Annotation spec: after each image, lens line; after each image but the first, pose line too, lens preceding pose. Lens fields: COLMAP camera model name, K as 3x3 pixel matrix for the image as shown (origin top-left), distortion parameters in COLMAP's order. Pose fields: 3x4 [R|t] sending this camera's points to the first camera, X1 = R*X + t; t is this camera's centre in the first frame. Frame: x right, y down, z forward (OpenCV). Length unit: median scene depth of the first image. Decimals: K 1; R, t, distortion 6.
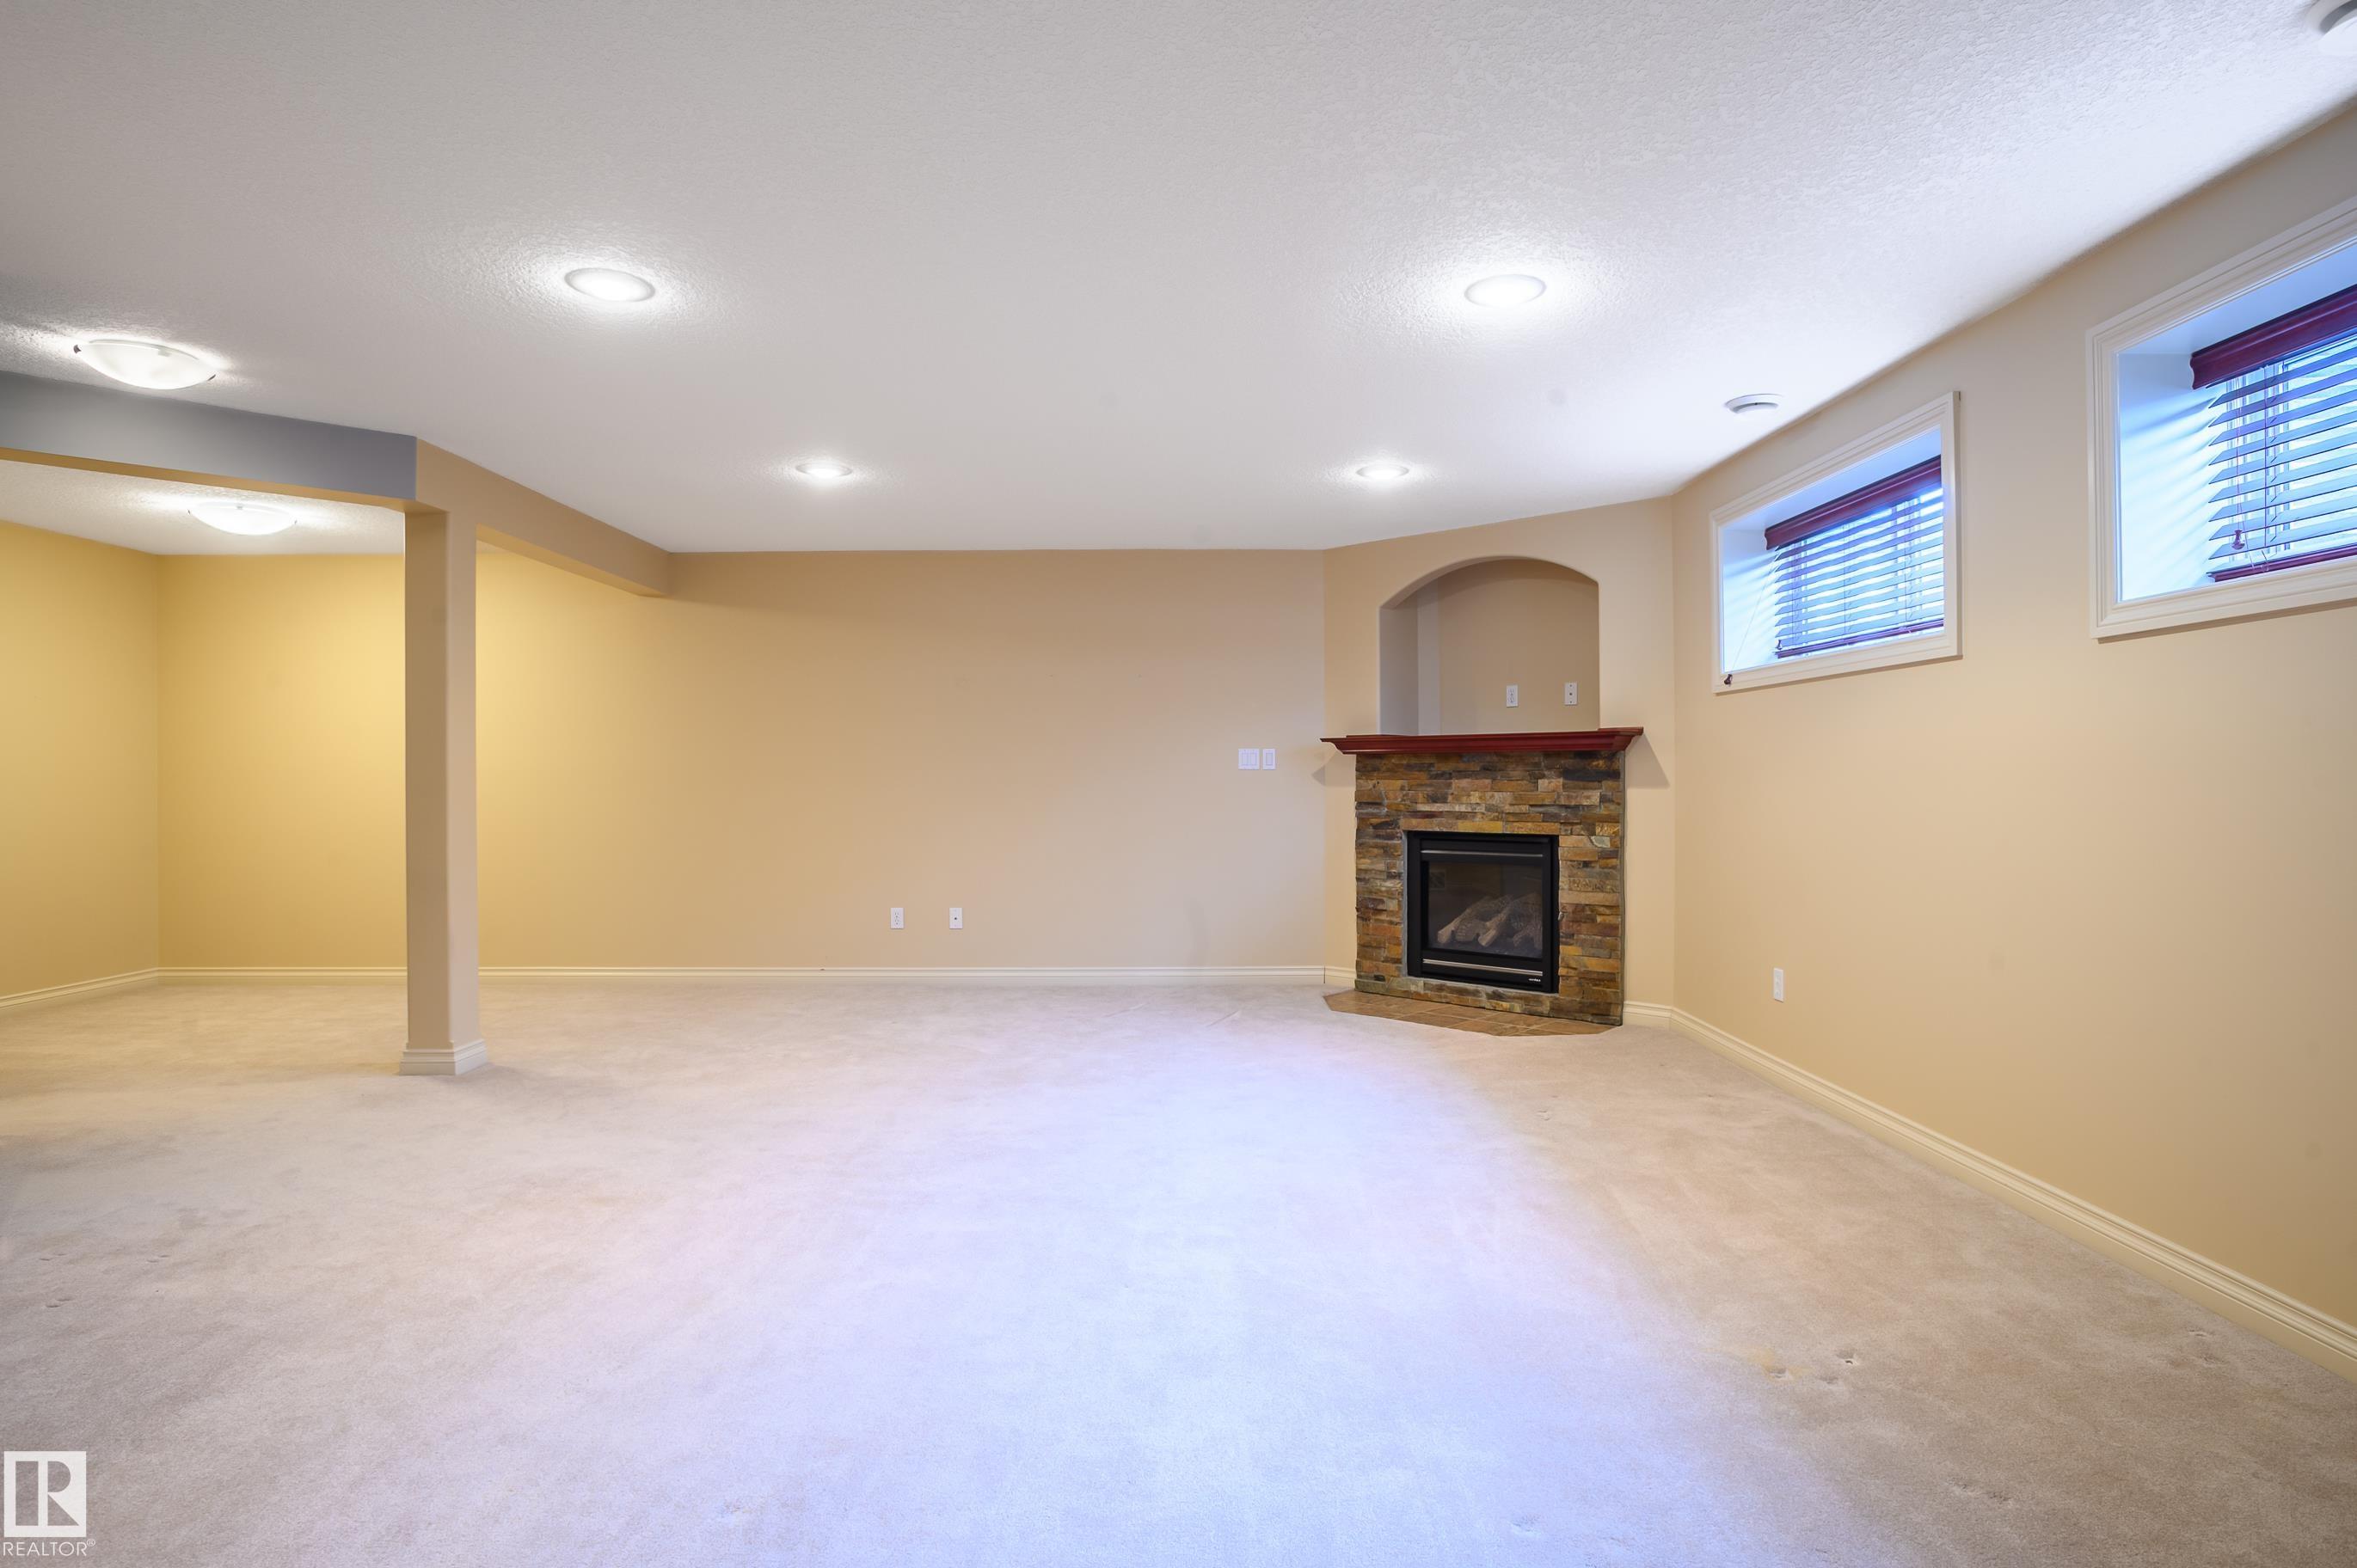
lens RADIAL K [[1225.5, 0, 1179.8], [0, 1225.5, 782.2], [0, 0, 1]] dist [0.015105, -0.008876]
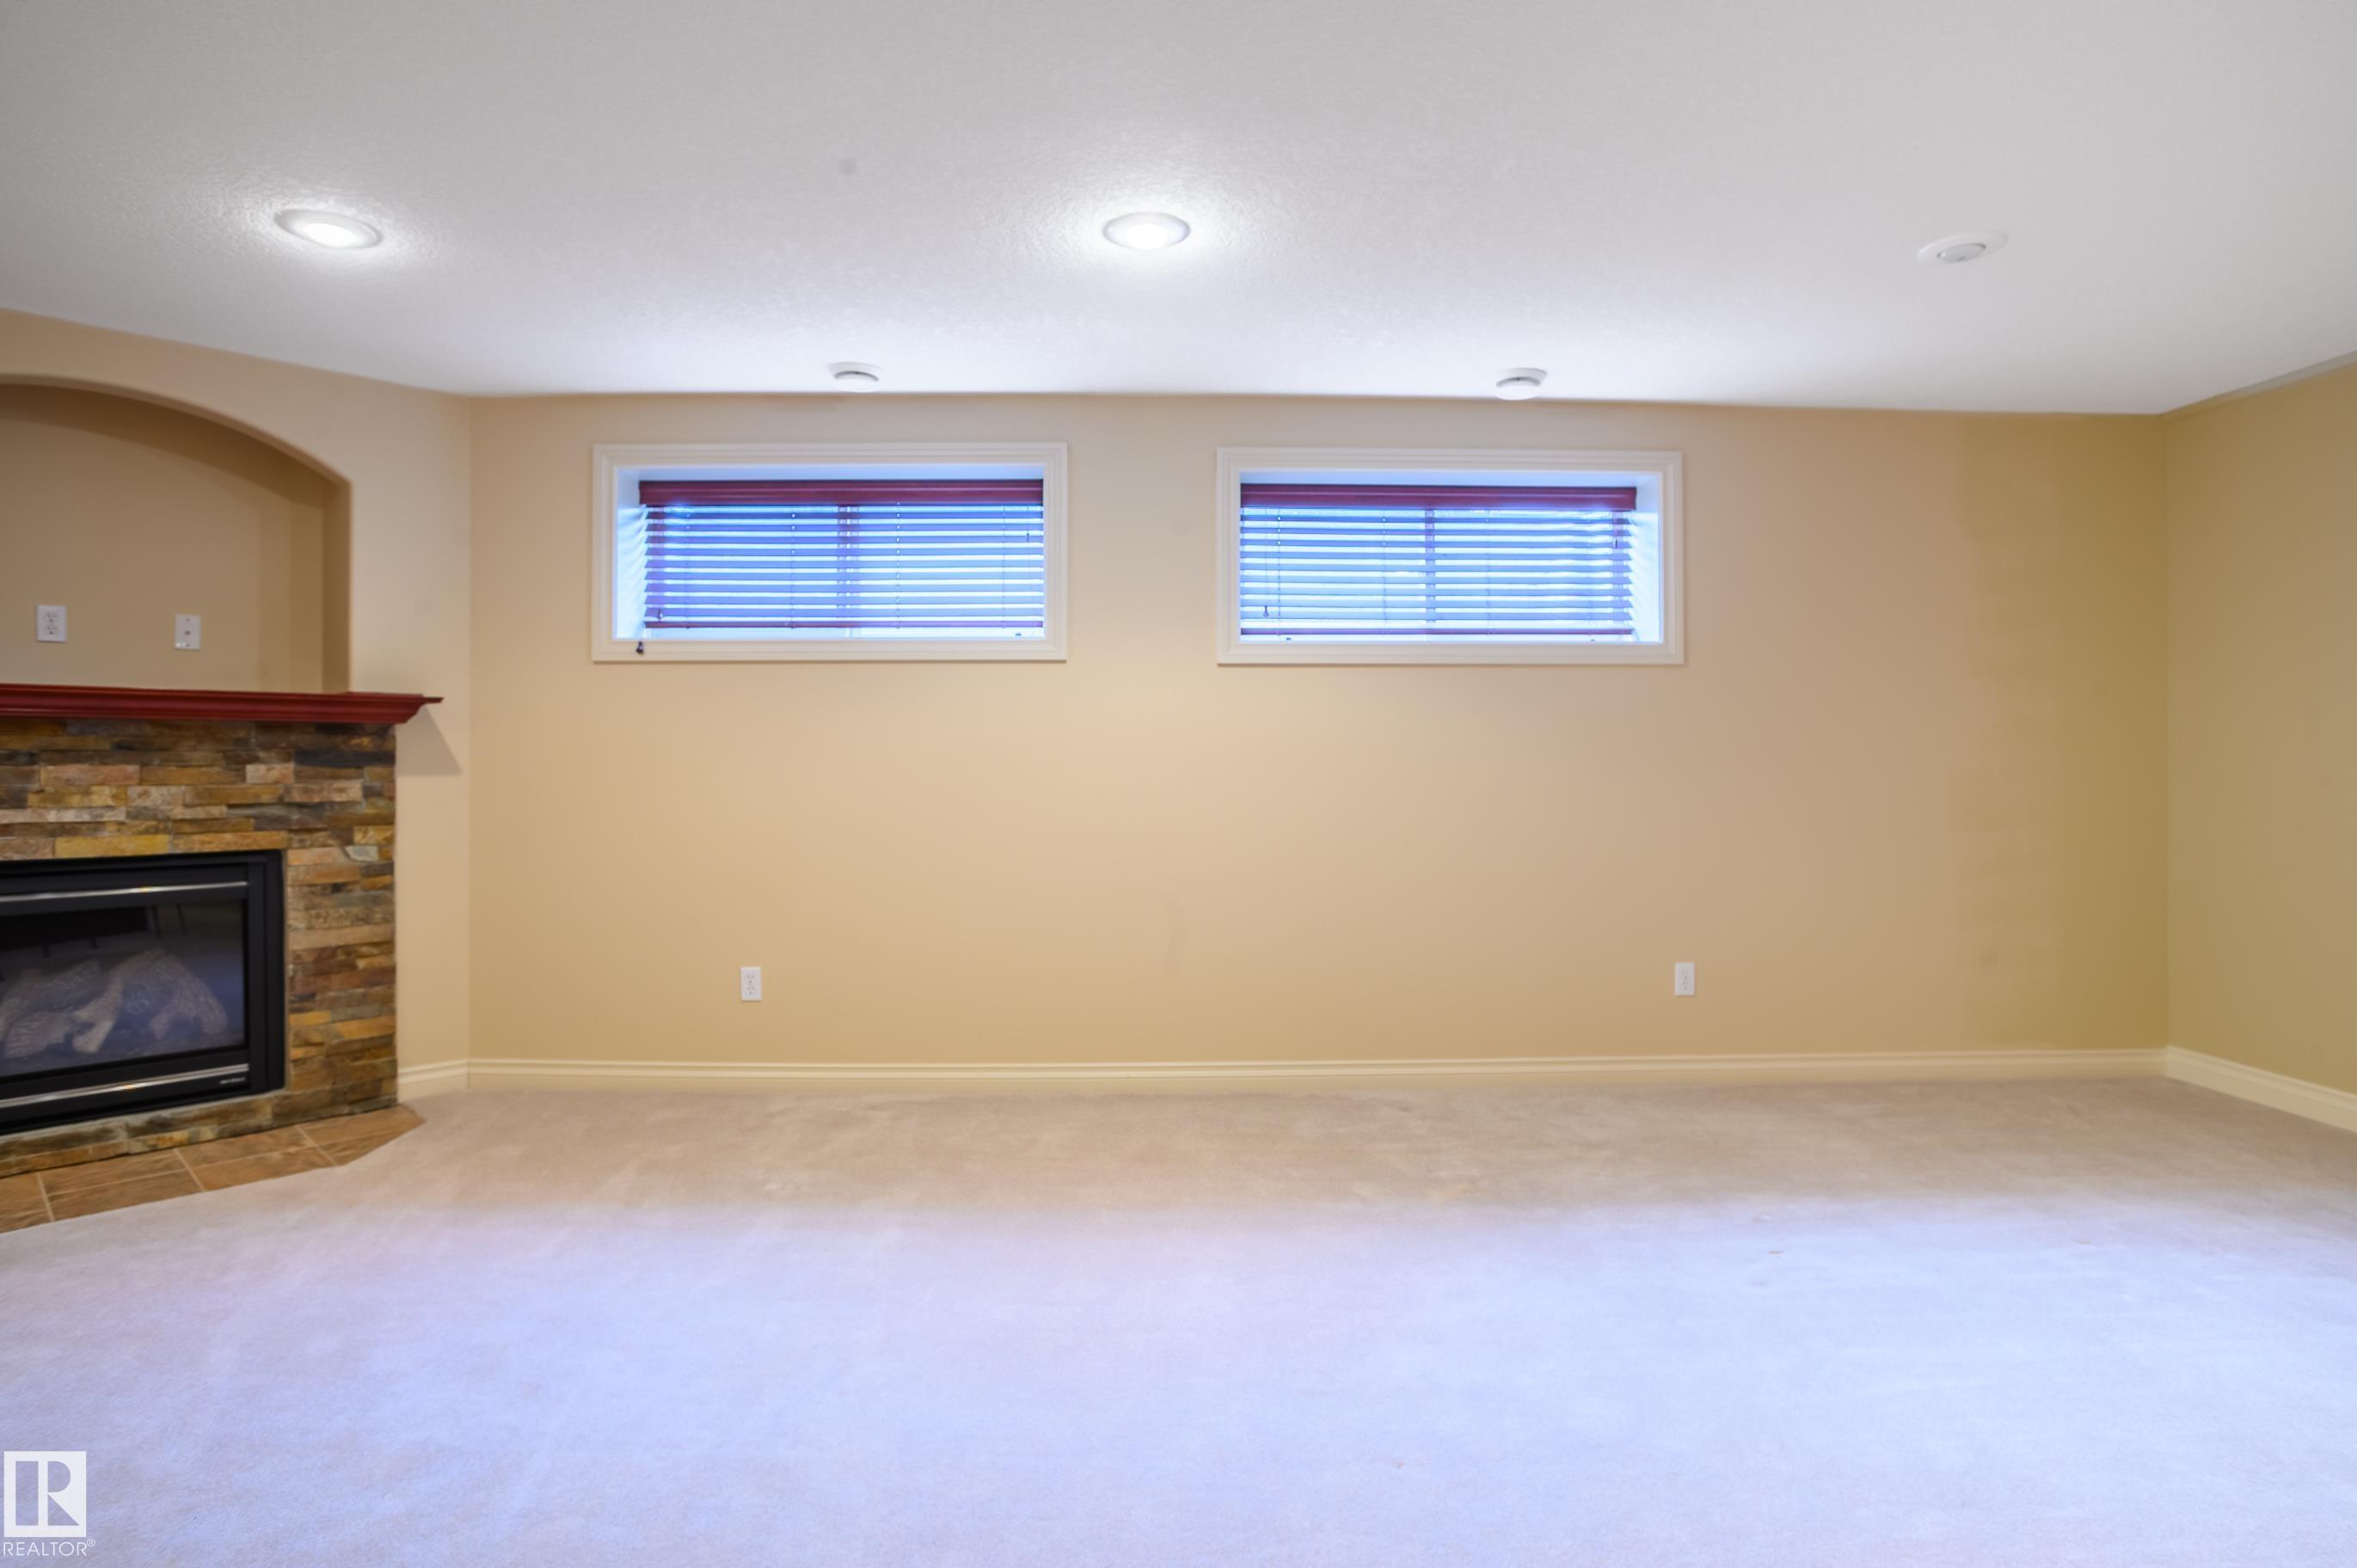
lens RADIAL K [[1300.7, 0, 1178.1], [0, 1300.7, 757.3], [0, 0, 1]] dist [-0.040602, 0.020097]
pose [[-0.009111, 0.003998, 0.999951, -0.364141], [0.005721, 0.999976, -0.003946, -0.000610], [-0.999942, 0.005684, -0.009134, 0.497274]]
